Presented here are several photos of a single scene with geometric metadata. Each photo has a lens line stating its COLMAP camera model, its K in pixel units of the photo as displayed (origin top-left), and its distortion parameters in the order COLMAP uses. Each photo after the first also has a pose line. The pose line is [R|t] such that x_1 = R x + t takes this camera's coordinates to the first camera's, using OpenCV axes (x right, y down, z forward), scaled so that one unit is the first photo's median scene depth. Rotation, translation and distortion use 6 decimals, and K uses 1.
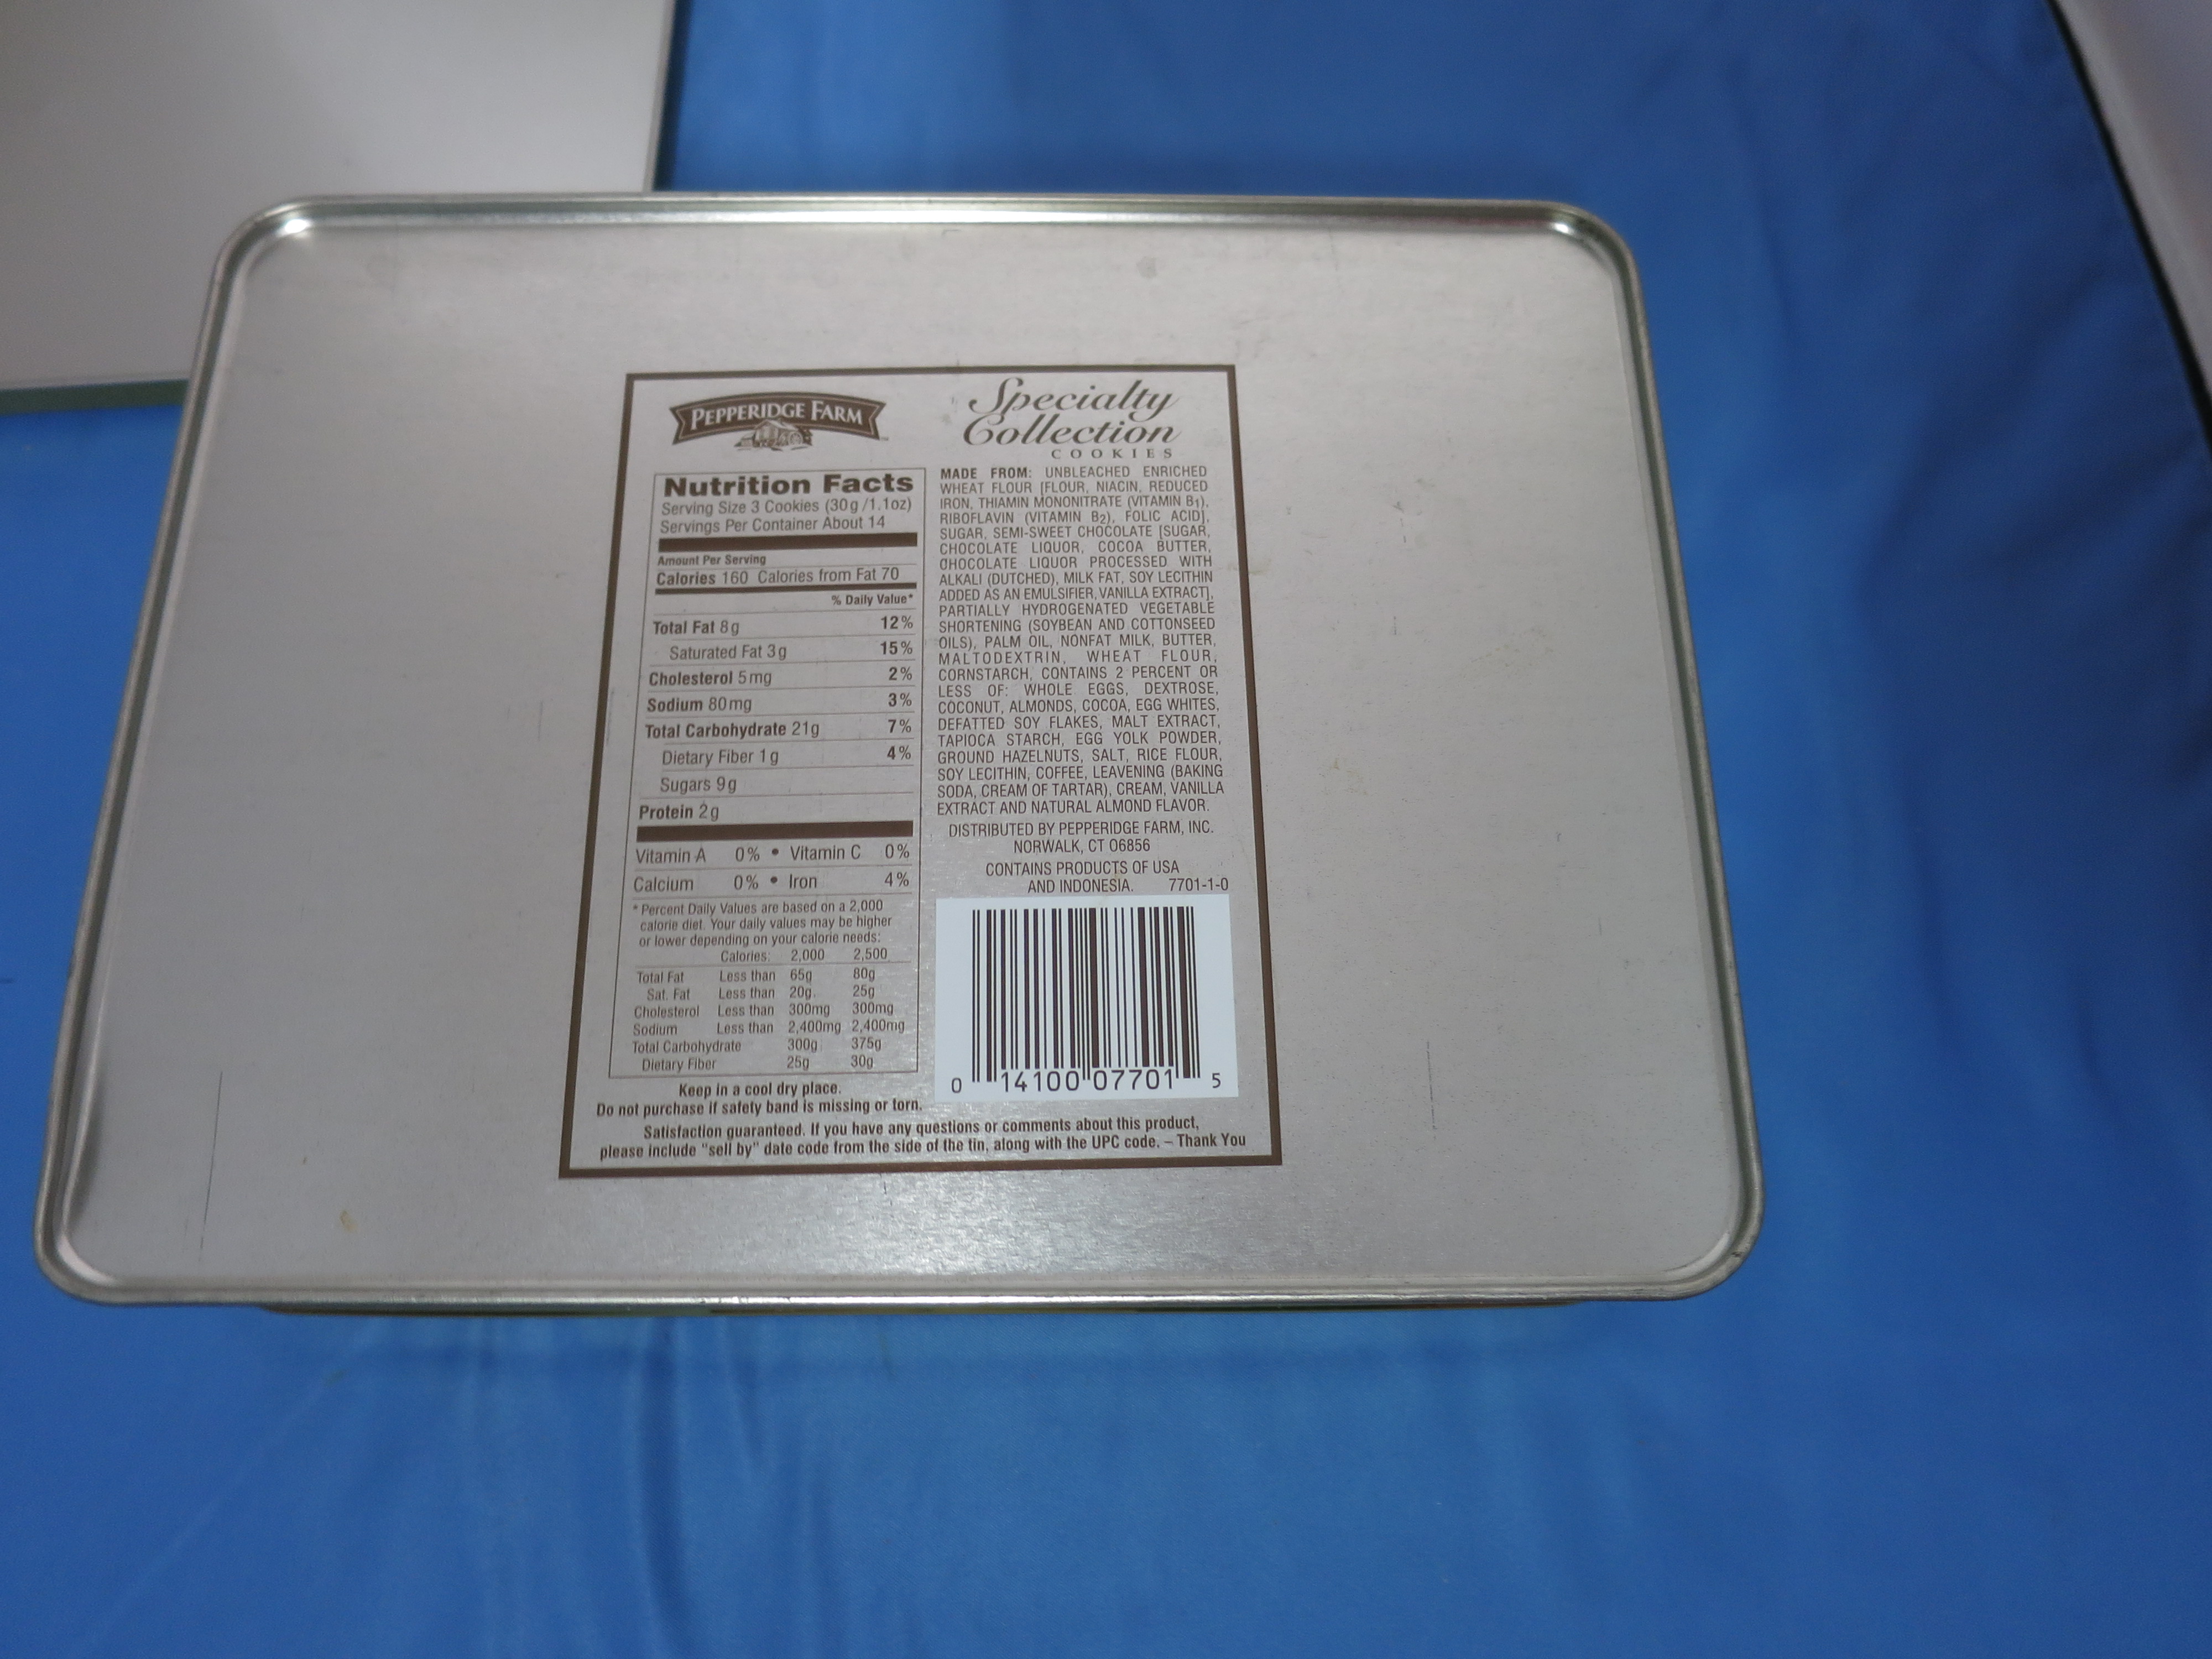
lens RADIAL K [[1580.1, 0, 1094.8], [0, 1580.1, 820.4], [0, 0, 1]] dist [-0.047939, 0.003437]
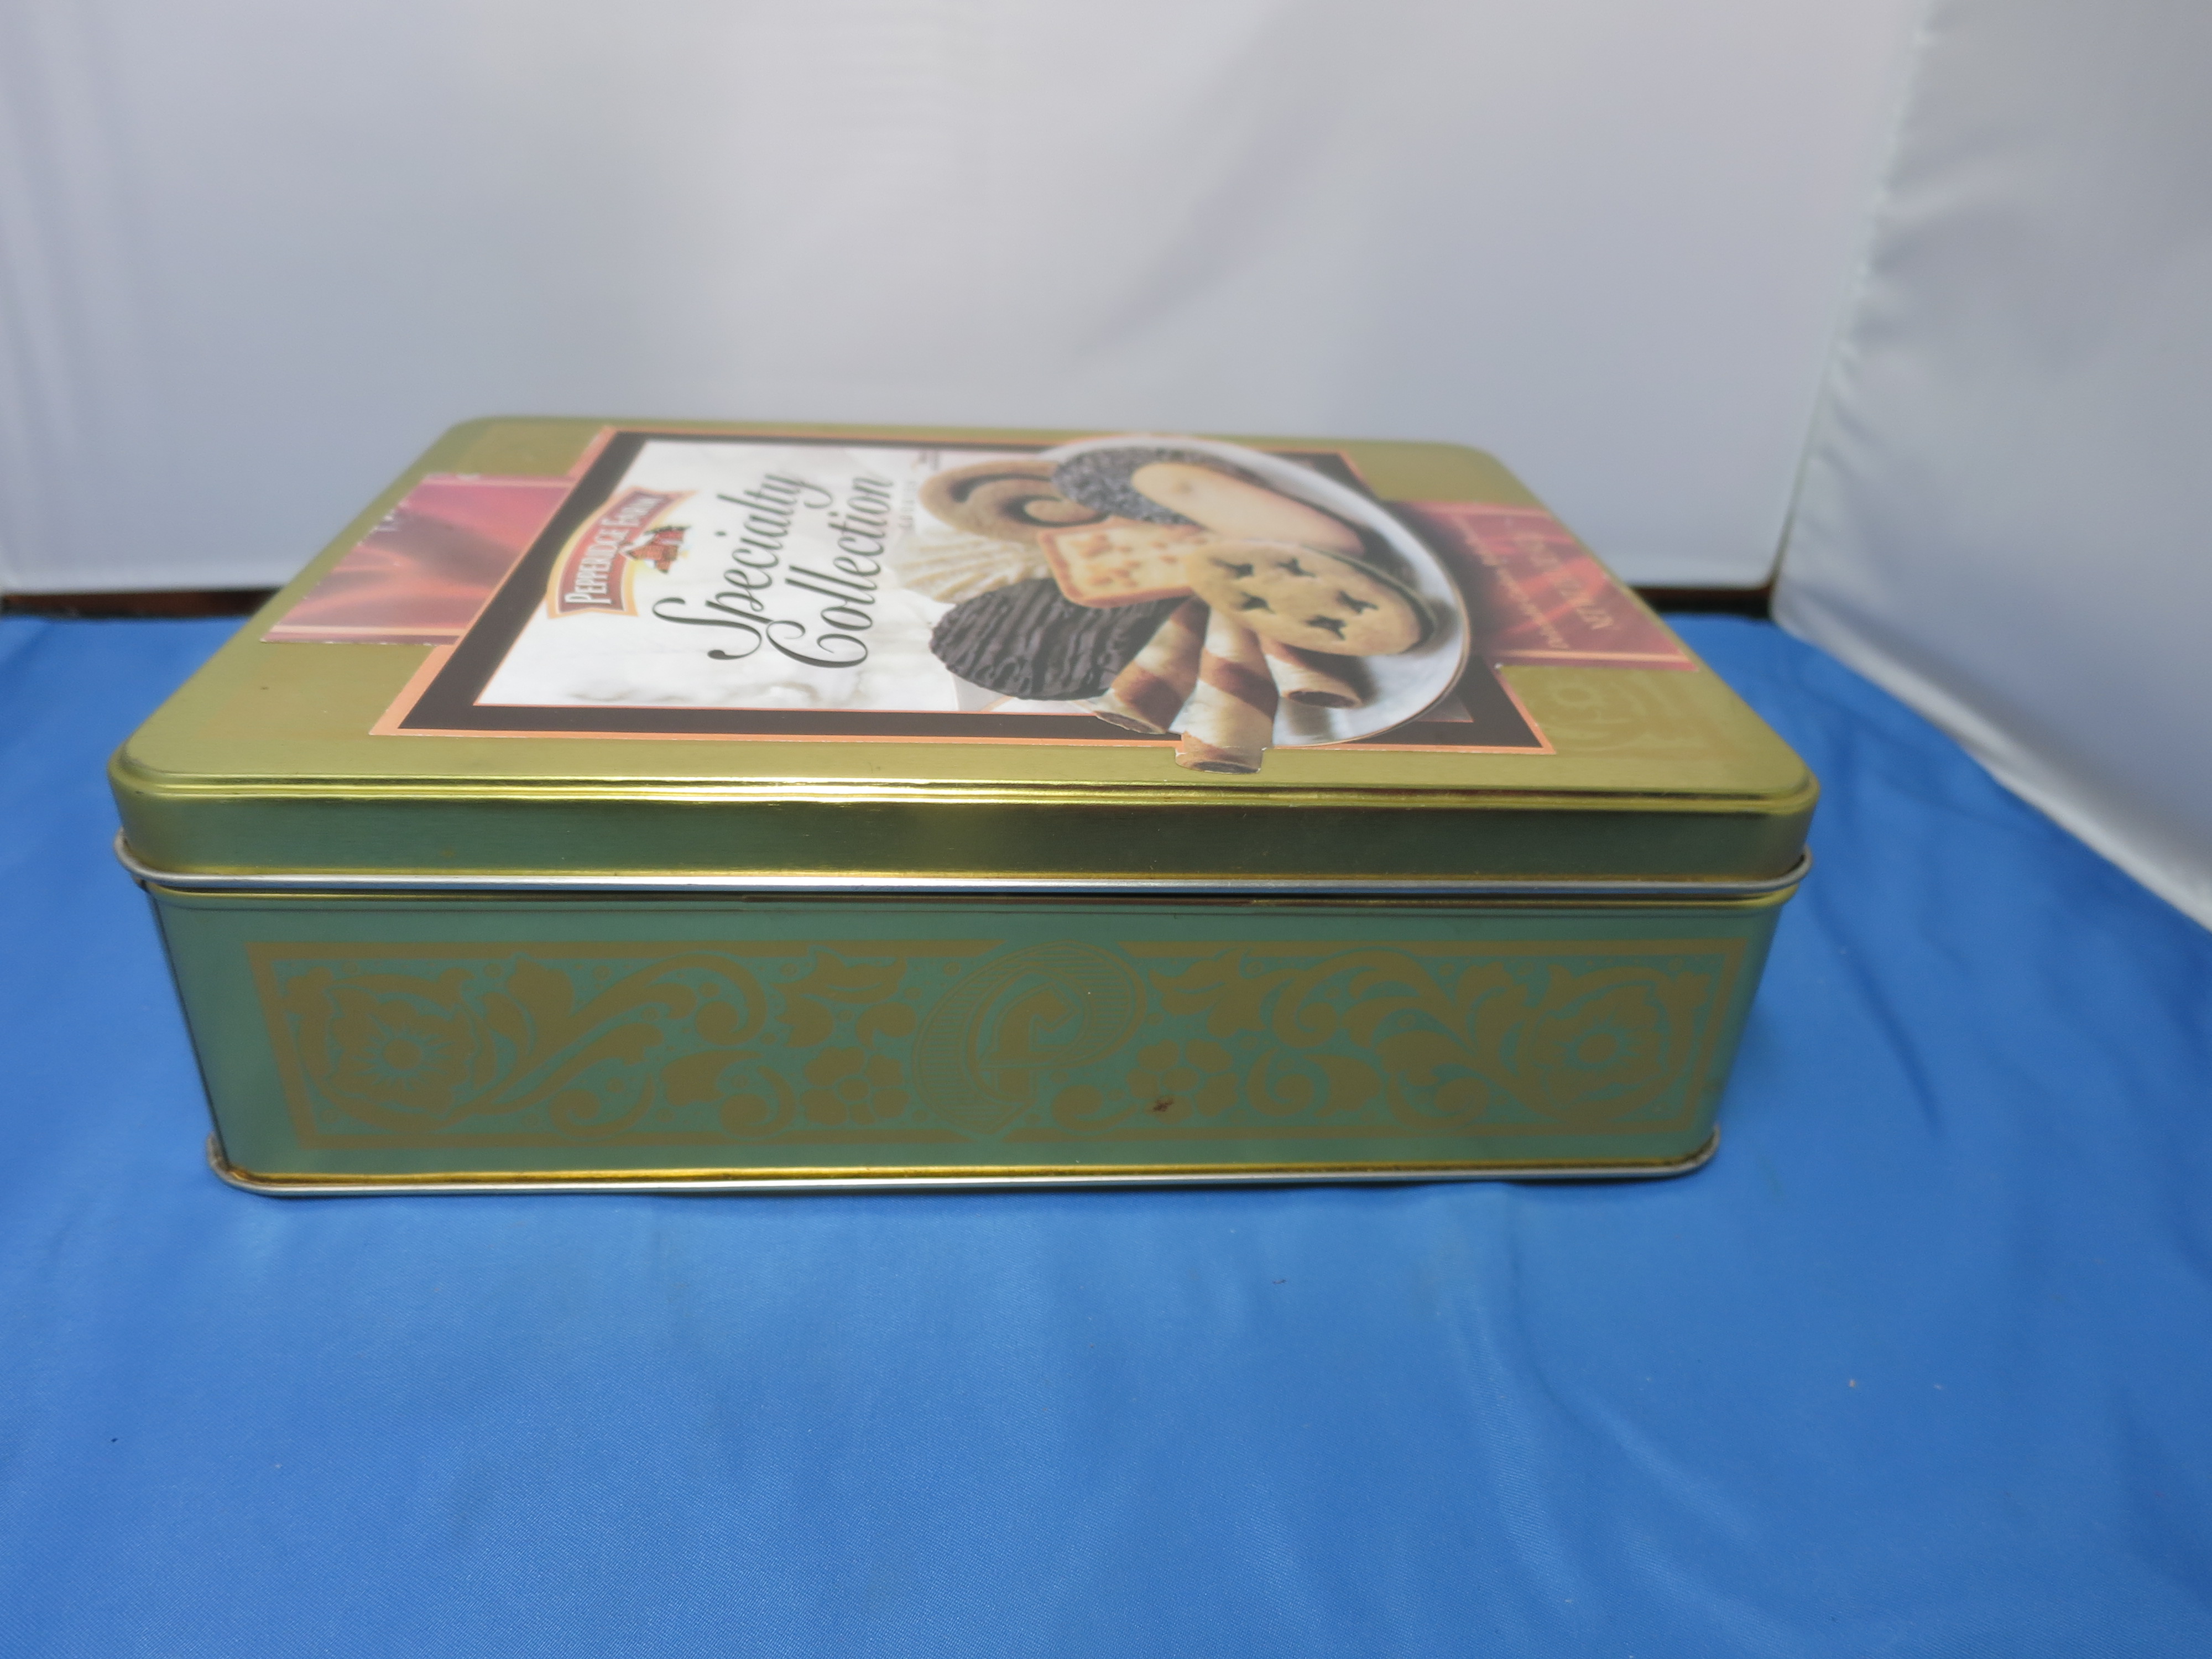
lens RADIAL K [[1580.1, 0, 1099.9], [0, 1580.1, 837.7], [0, 0, 1]] dist [-0.047939, 0.003437]
pose [[-0.040715, -0.514079, 0.856776, -0.383803], [0.927893, 0.298608, 0.223264, -0.253804], [-0.370616, 0.804087, 0.464852, 0.848053]]
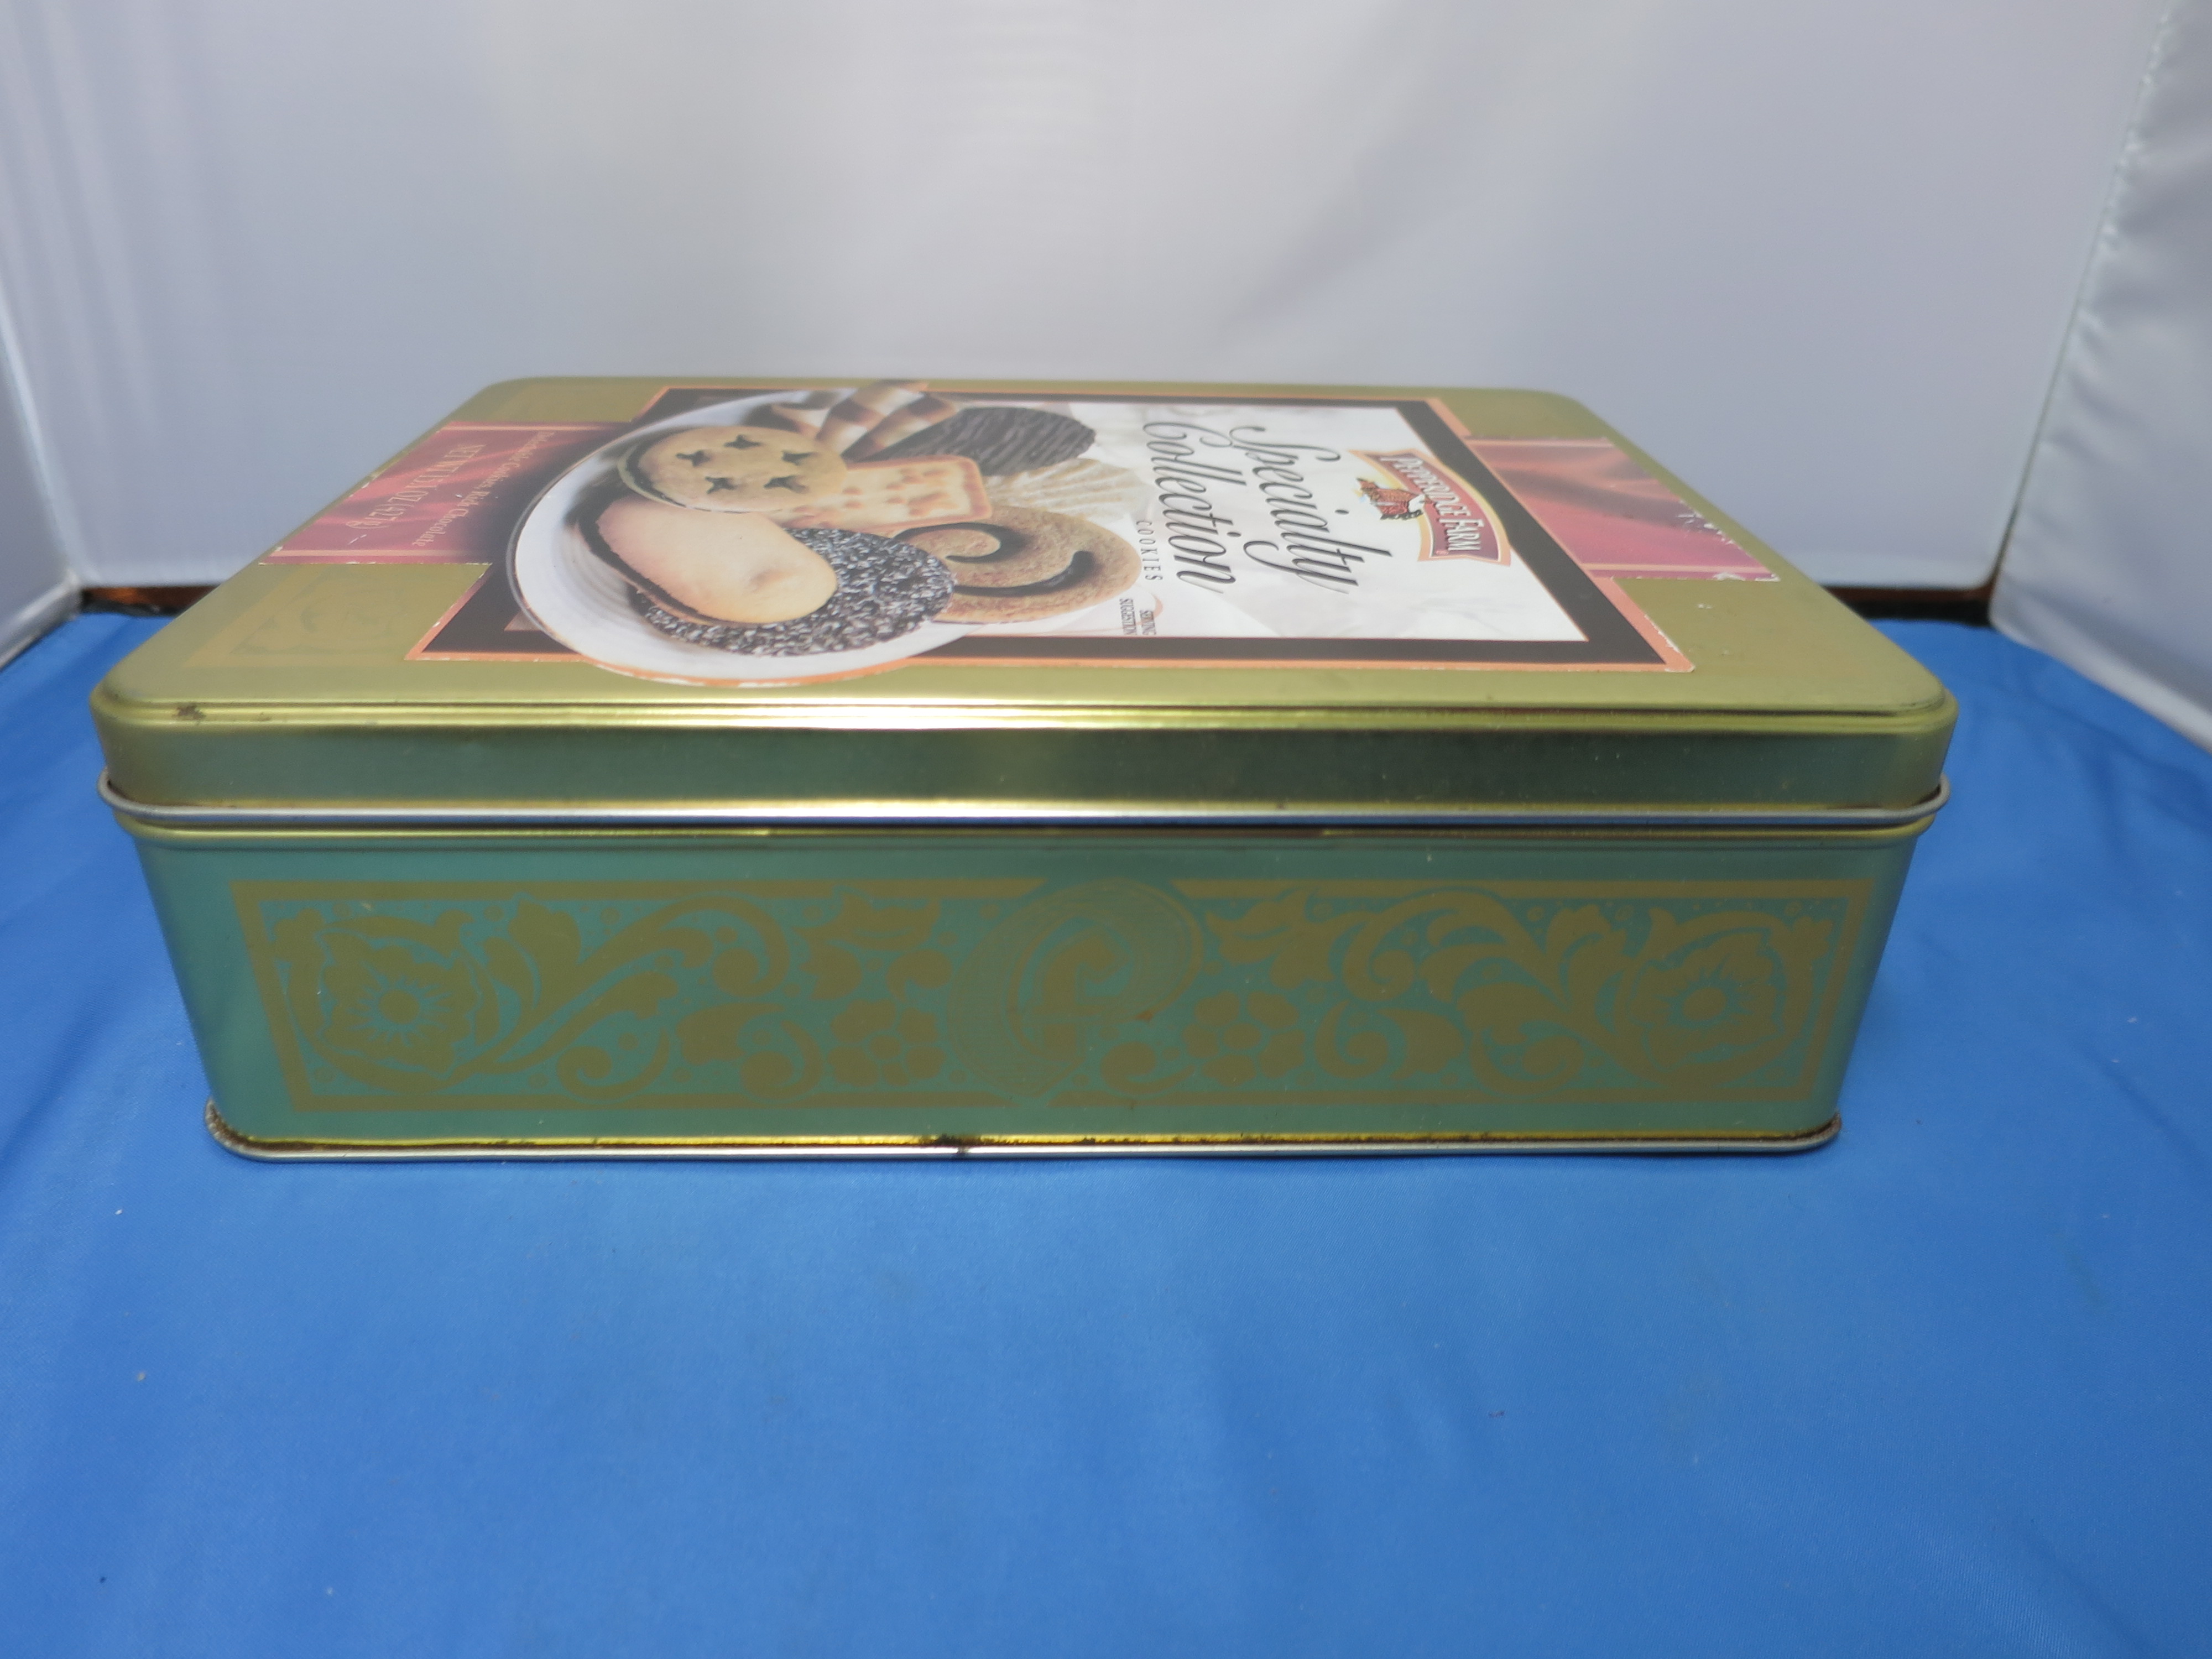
lens RADIAL K [[1580.1, 0, 1103.7], [0, 1580.1, 830.7], [0, 0, 1]] dist [-0.047939, 0.003437]
pose [[0.009358, 0.452177, -0.891879, 0.352381], [-0.954140, 0.270925, 0.127346, -0.250925], [0.299216, 0.849786, 0.433975, 0.895495]]
